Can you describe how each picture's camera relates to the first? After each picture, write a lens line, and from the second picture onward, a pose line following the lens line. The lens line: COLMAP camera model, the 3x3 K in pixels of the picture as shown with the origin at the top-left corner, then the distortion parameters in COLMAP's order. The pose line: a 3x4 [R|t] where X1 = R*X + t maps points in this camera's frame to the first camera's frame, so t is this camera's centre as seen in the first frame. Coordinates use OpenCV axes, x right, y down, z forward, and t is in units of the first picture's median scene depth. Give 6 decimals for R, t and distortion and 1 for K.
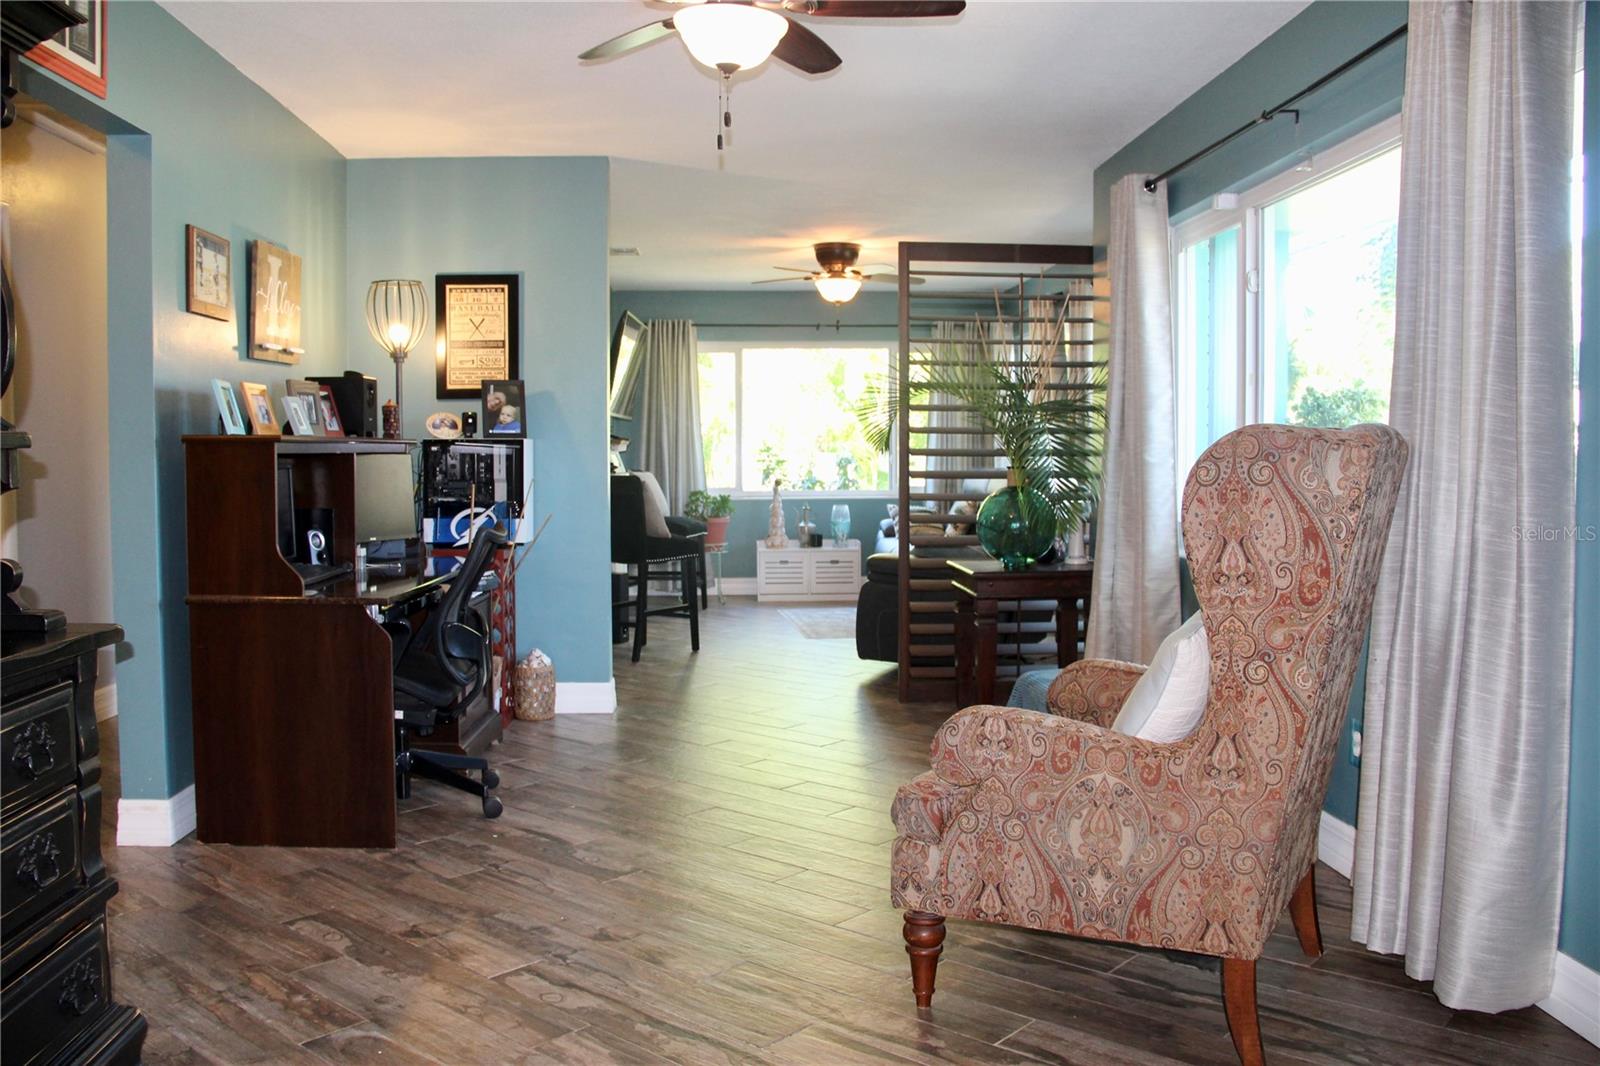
lens RADIAL K [[1342.0, 0, 797.7], [0, 1342.0, 535.4], [0, 0, 1]] dist [-0.168052, 0.119540]
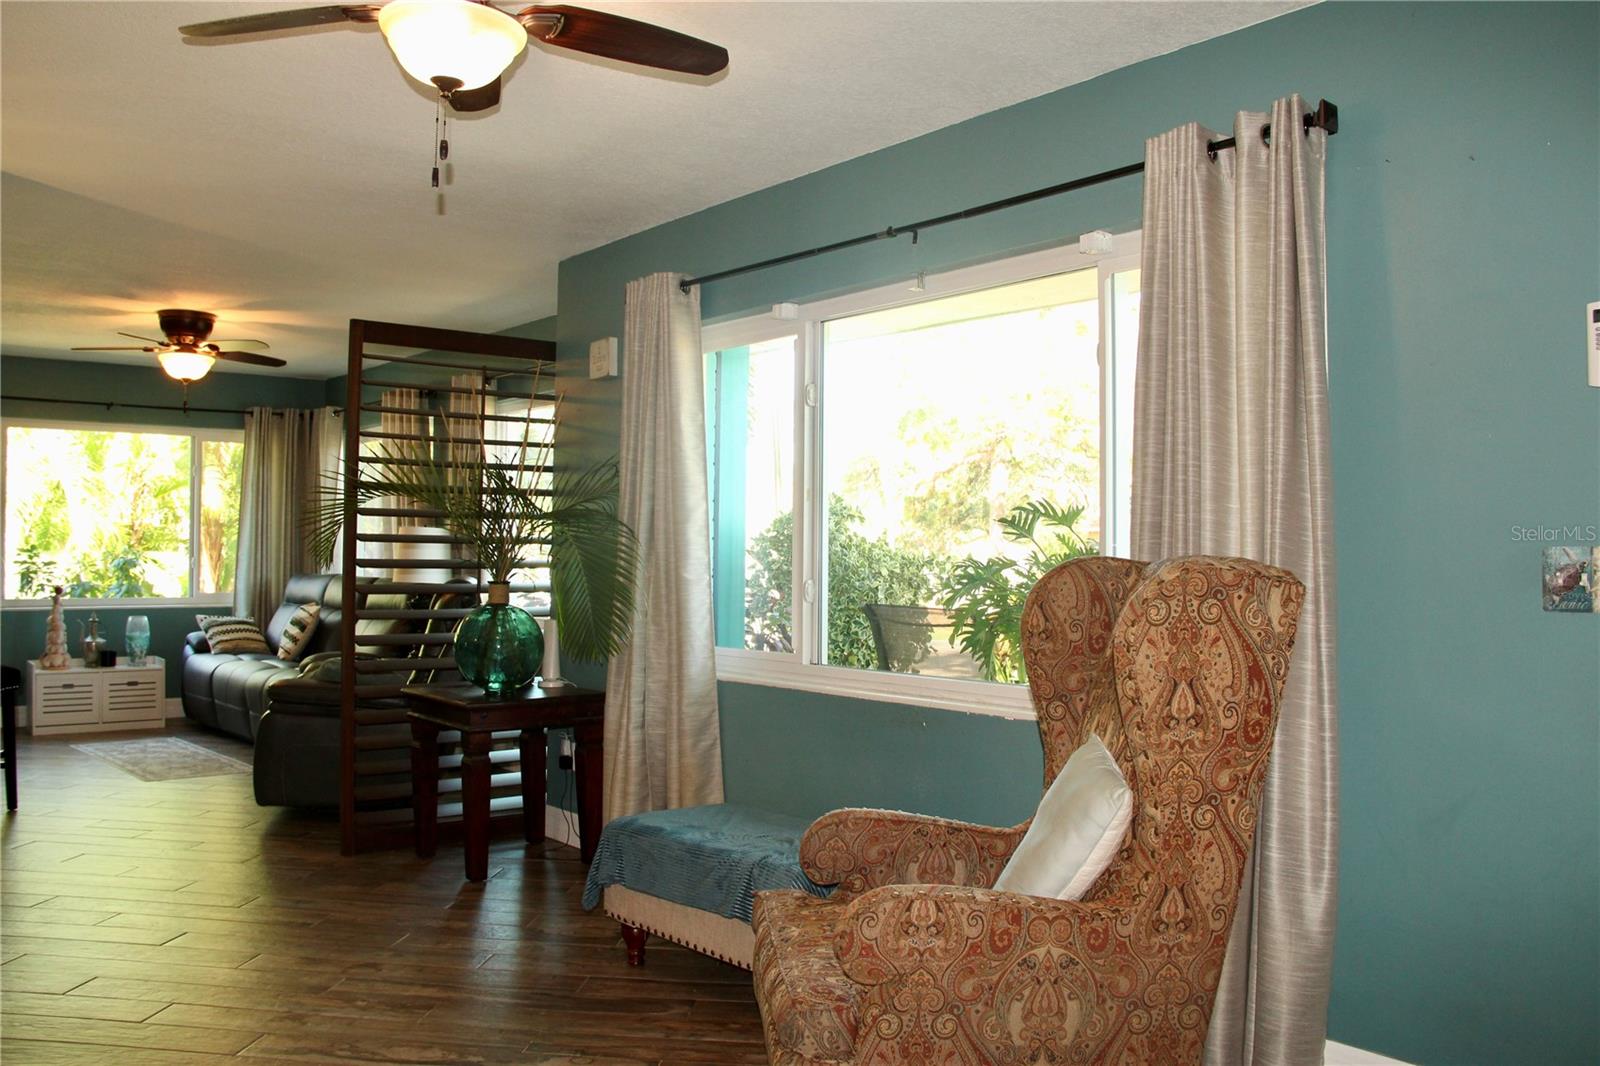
lens RADIAL K [[1342.0, 0, 825.0], [0, 1342.0, 525.4], [0, 0, 1]] dist [-0.168052, 0.119540]
pose [[0.809190, 0.020924, 0.587174, -0.186987], [0.025909, 0.997123, -0.071238, -0.019975], [-0.586975, 0.072859, 0.806320, 0.154907]]
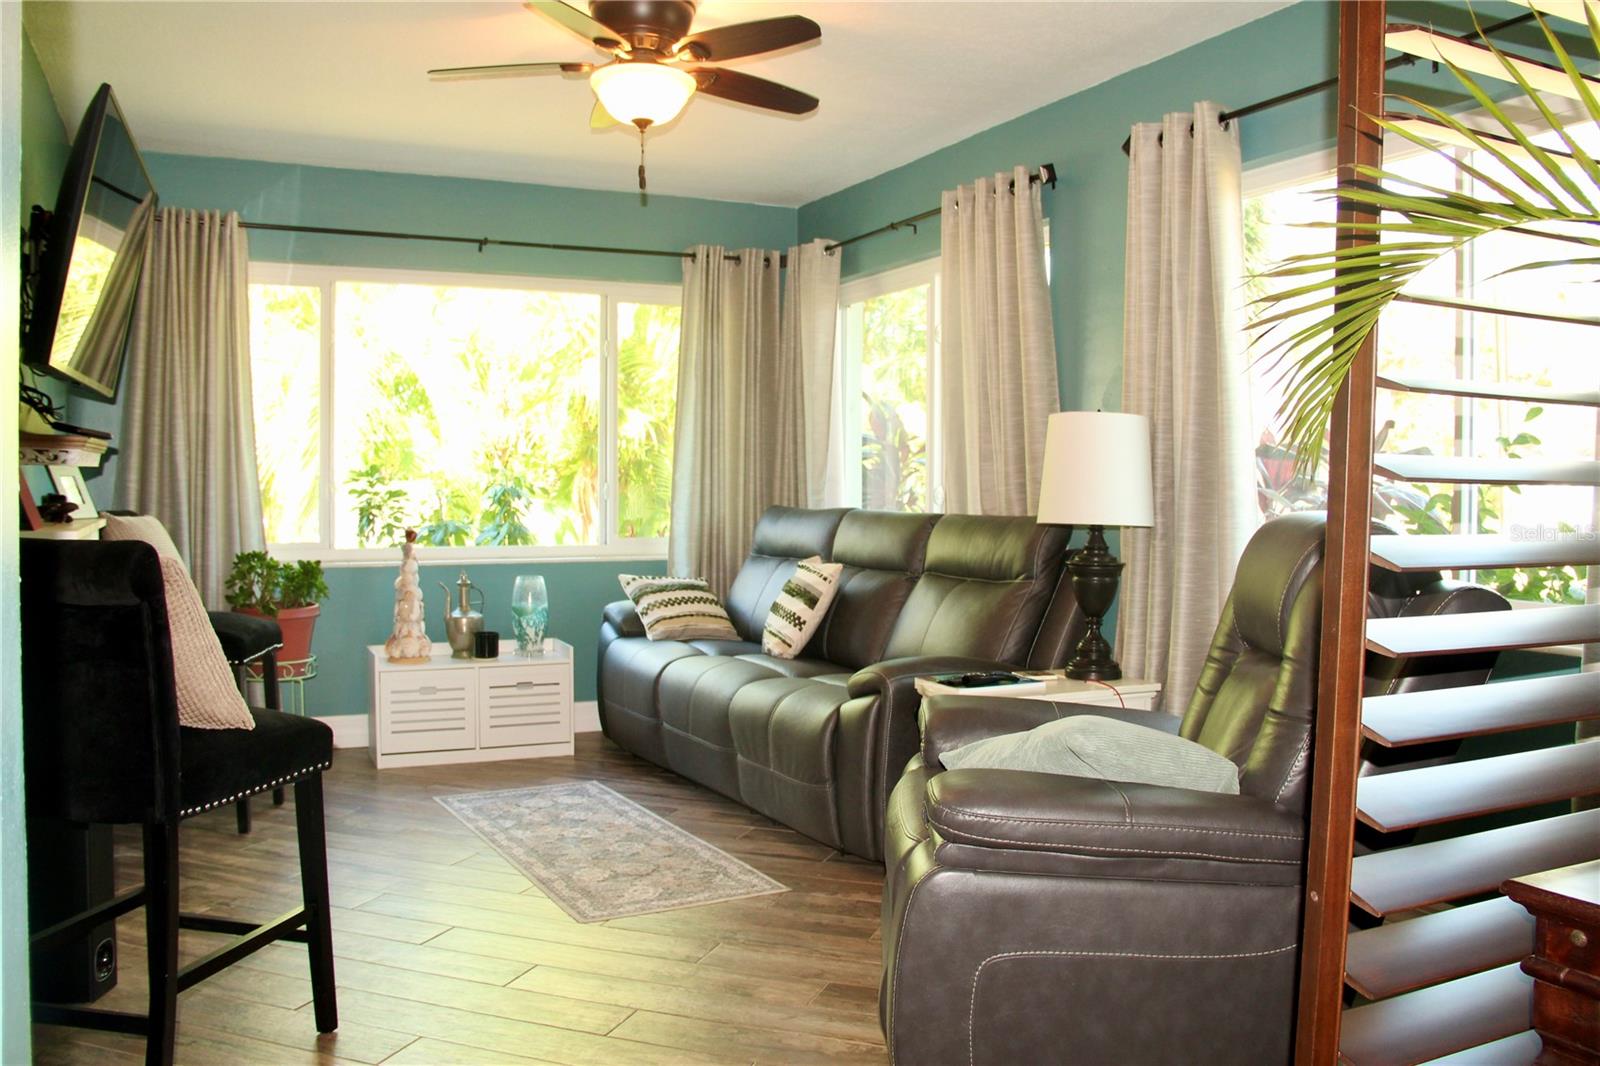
lens RADIAL K [[1342.0, 0, 813.9], [0, 1342.0, 542.2], [0, 0, 1]] dist [-0.168052, 0.119540]
pose [[0.927313, -0.005834, 0.374240, -0.118380], [0.012802, 0.999788, -0.016137, -0.050430], [-0.374067, 0.019755, 0.927191, 0.898740]]
